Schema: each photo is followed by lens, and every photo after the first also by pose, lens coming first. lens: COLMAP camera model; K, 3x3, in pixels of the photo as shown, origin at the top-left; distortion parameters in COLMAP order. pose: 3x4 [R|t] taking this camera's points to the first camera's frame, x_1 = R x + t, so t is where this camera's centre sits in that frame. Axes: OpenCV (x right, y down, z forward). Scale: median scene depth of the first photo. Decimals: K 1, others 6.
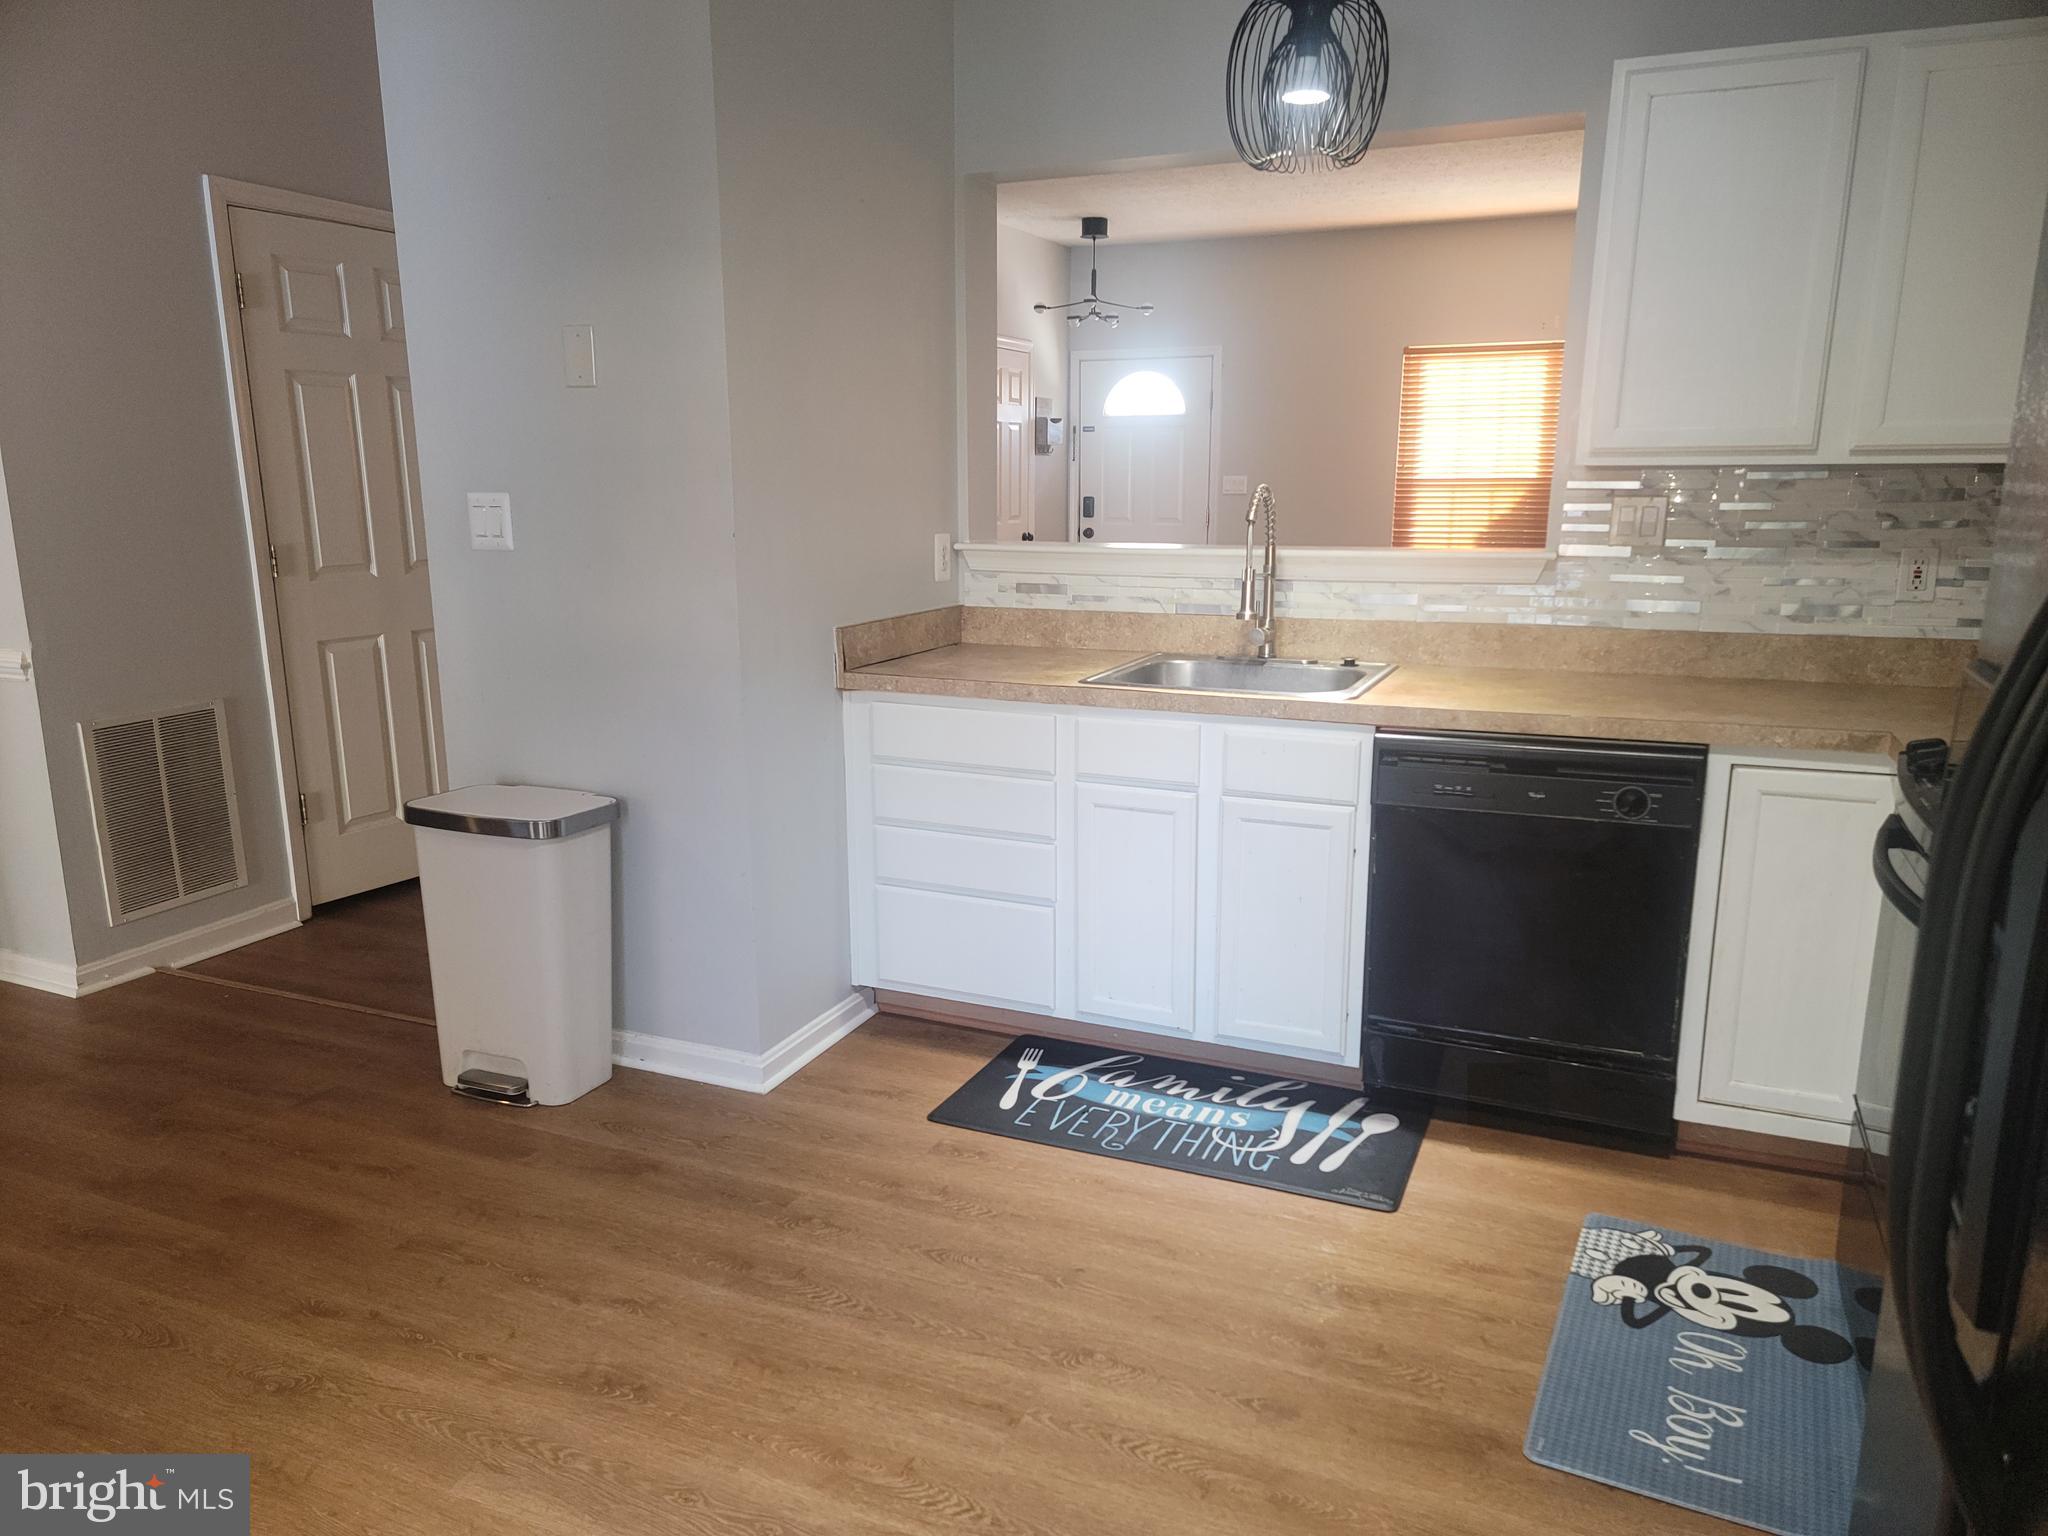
lens RADIAL K [[1405.7, 0, 1042.5], [0, 1405.7, 787.4], [0, 0, 1]] dist [0.090521, -0.073558]
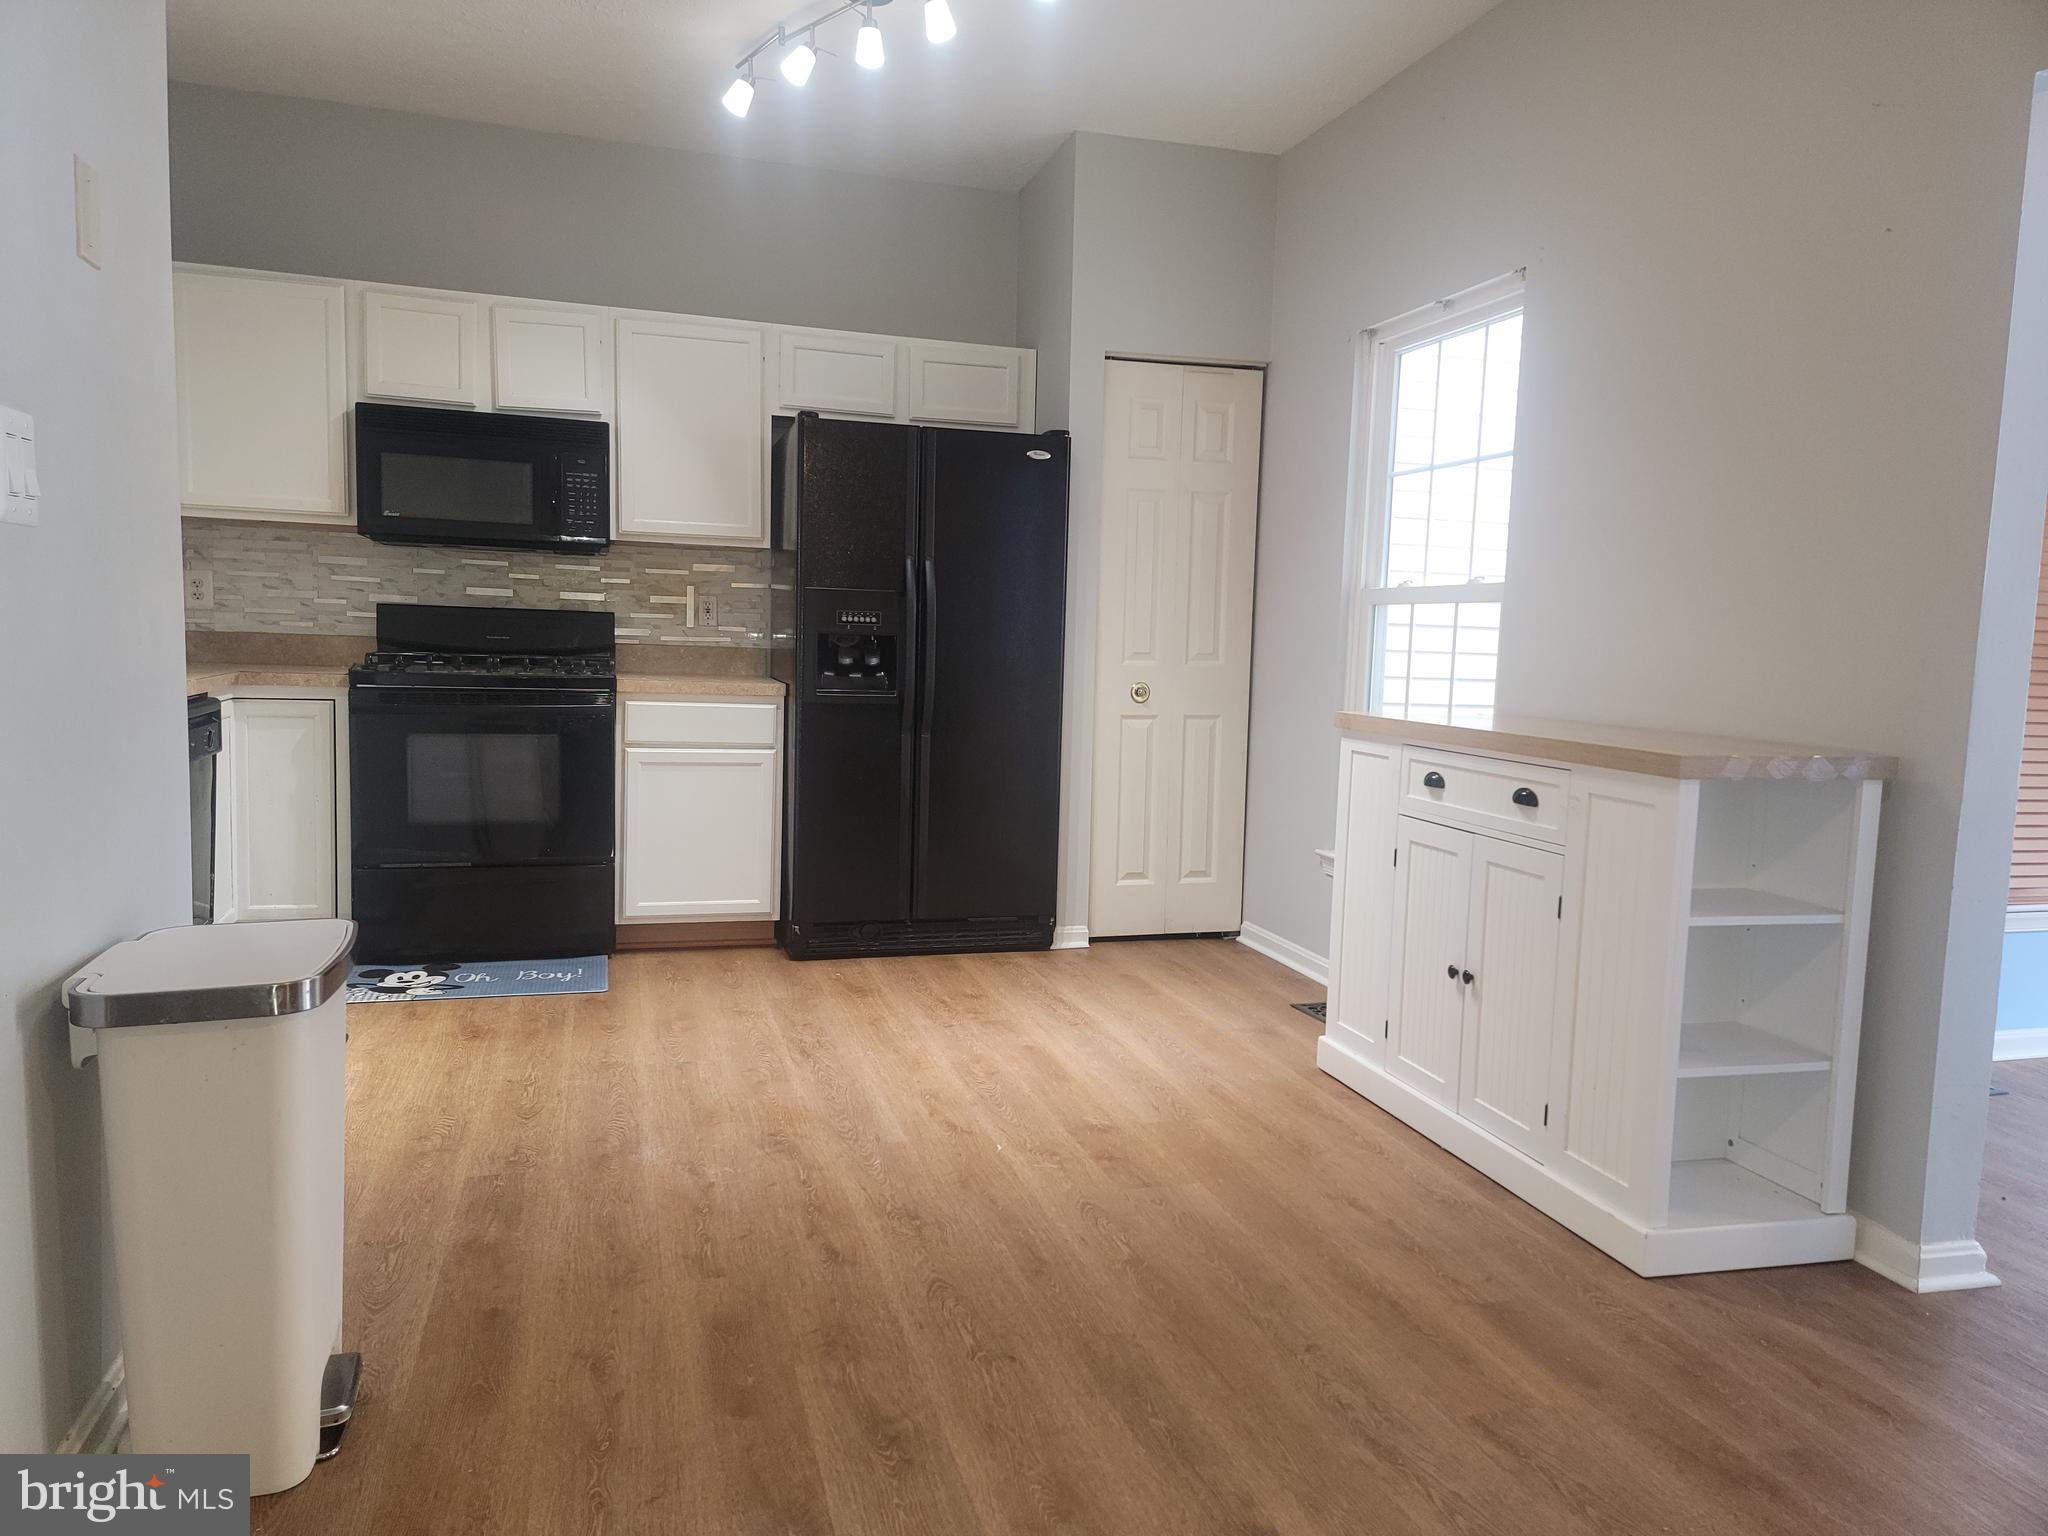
lens RADIAL K [[1405.7, 0, 1025.4], [0, 1405.7, 766.0], [0, 0, 1]] dist [0.090521, -0.073558]
pose [[-0.638707, -0.093470, 0.763752, -1.113250], [0.135229, 0.963509, 0.231005, -0.169737], [-0.757474, 0.250825, -0.602760, 1.173420]]
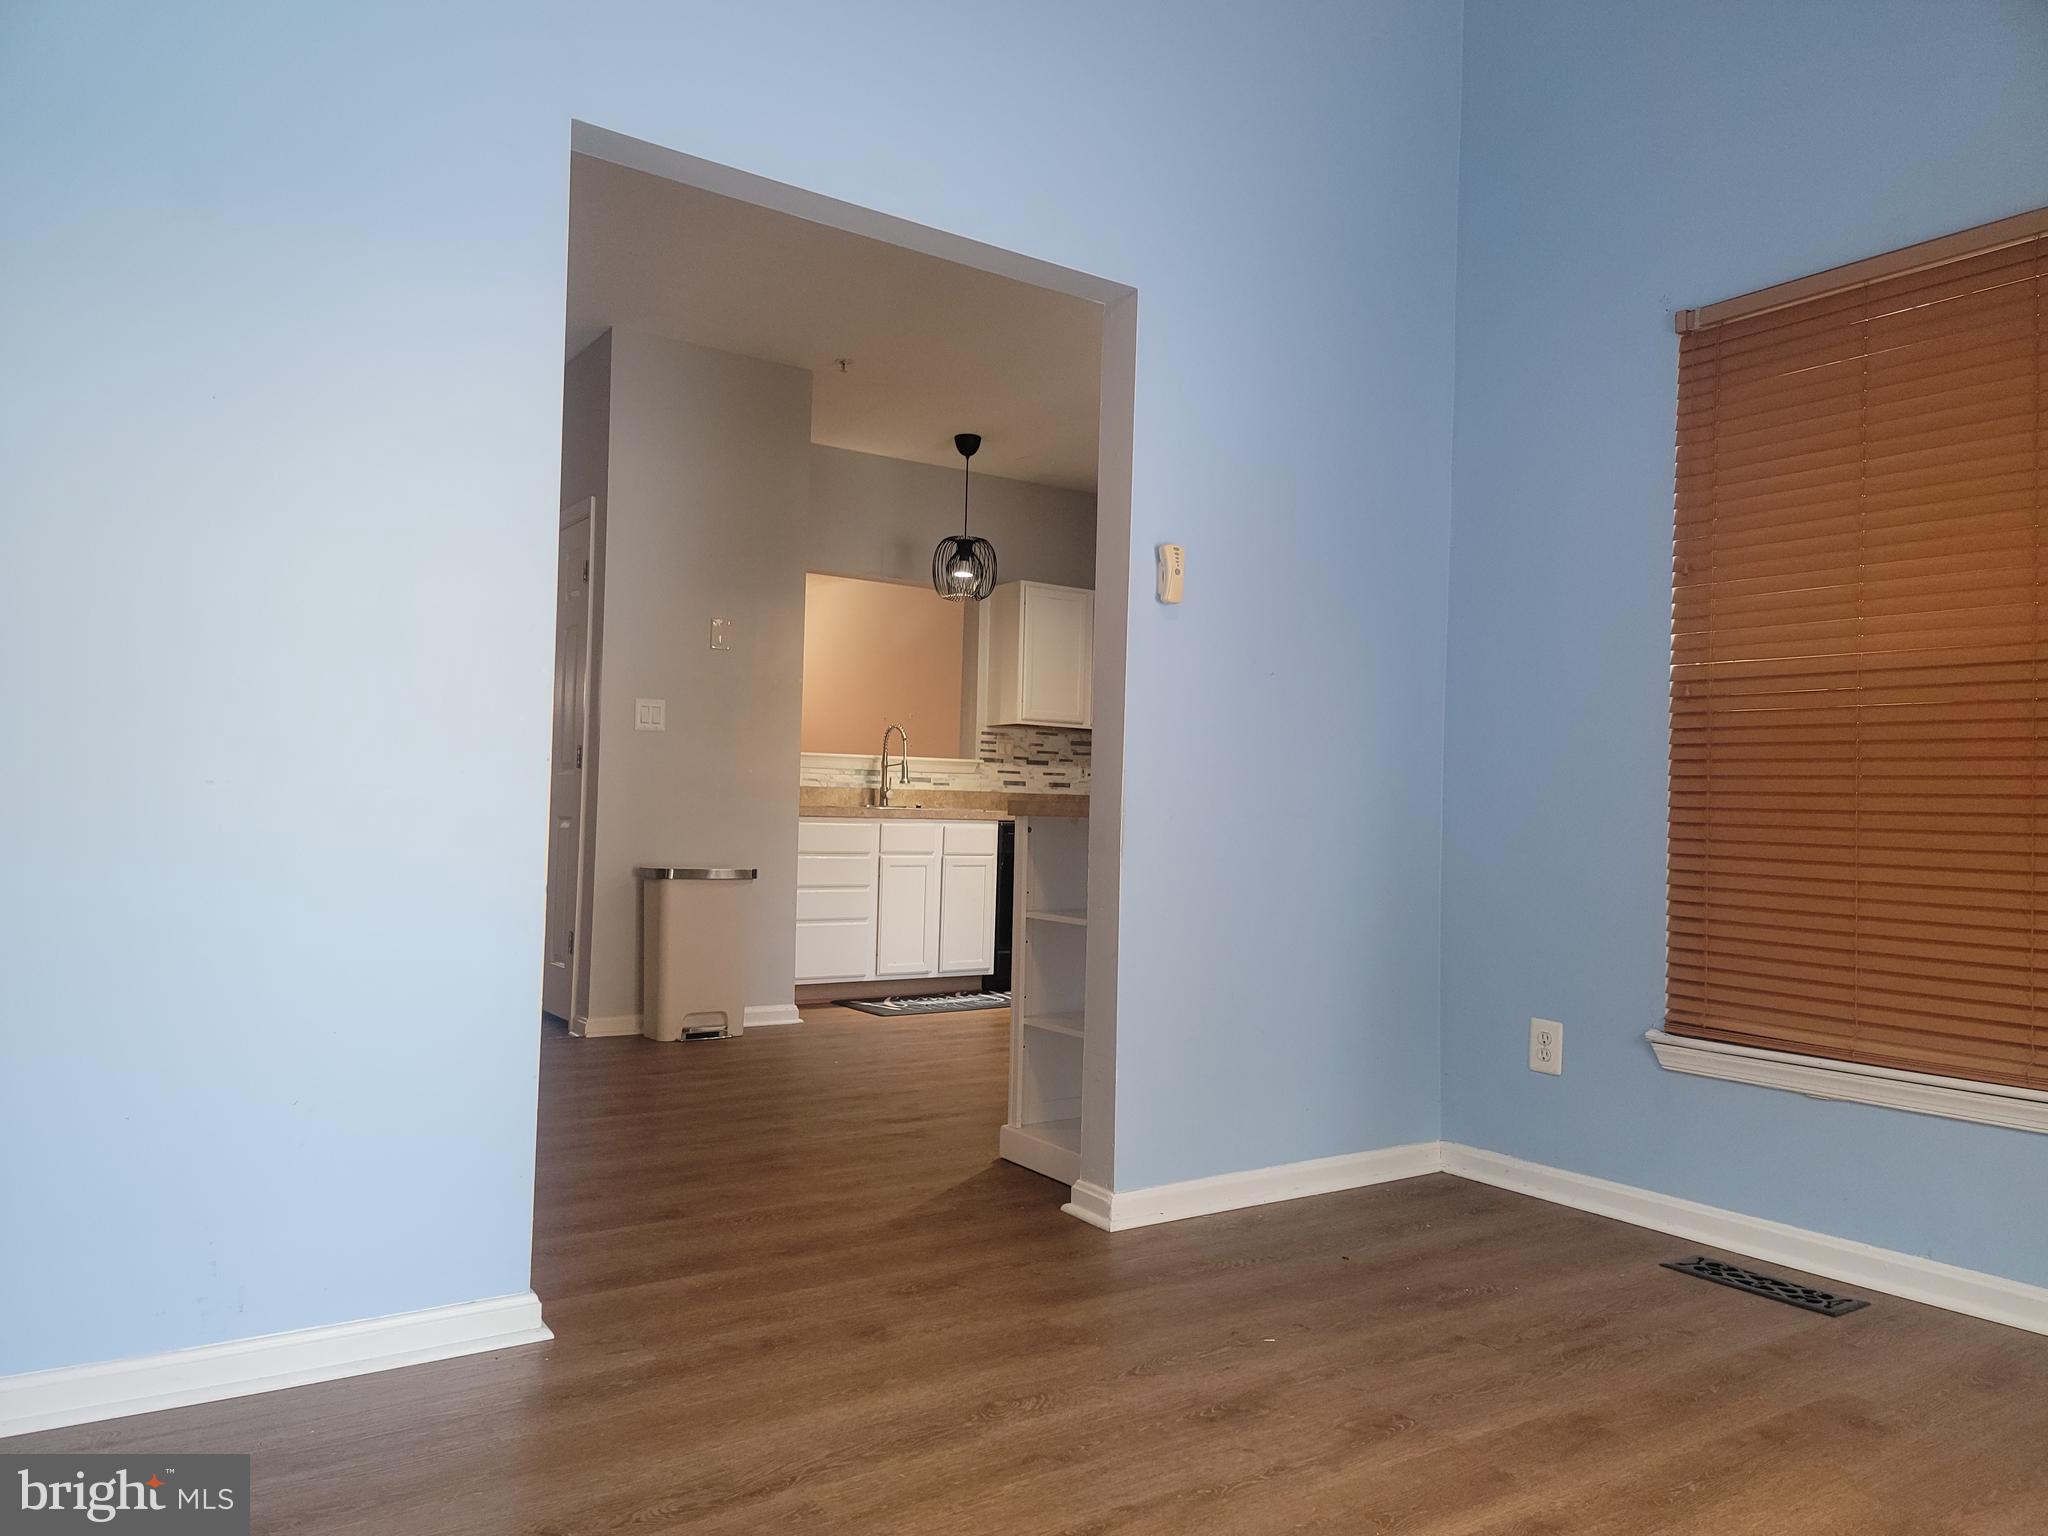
lens RADIAL K [[1405.7, 0, 1027.4], [0, 1405.7, 762.7], [0, 0, 1]] dist [0.090521, -0.073558]
pose [[0.530526, 0.043846, 0.846534, -1.781182], [0.161920, 0.975031, -0.151977, 0.233142], [-0.832060, 0.217698, 0.510180, -0.289284]]
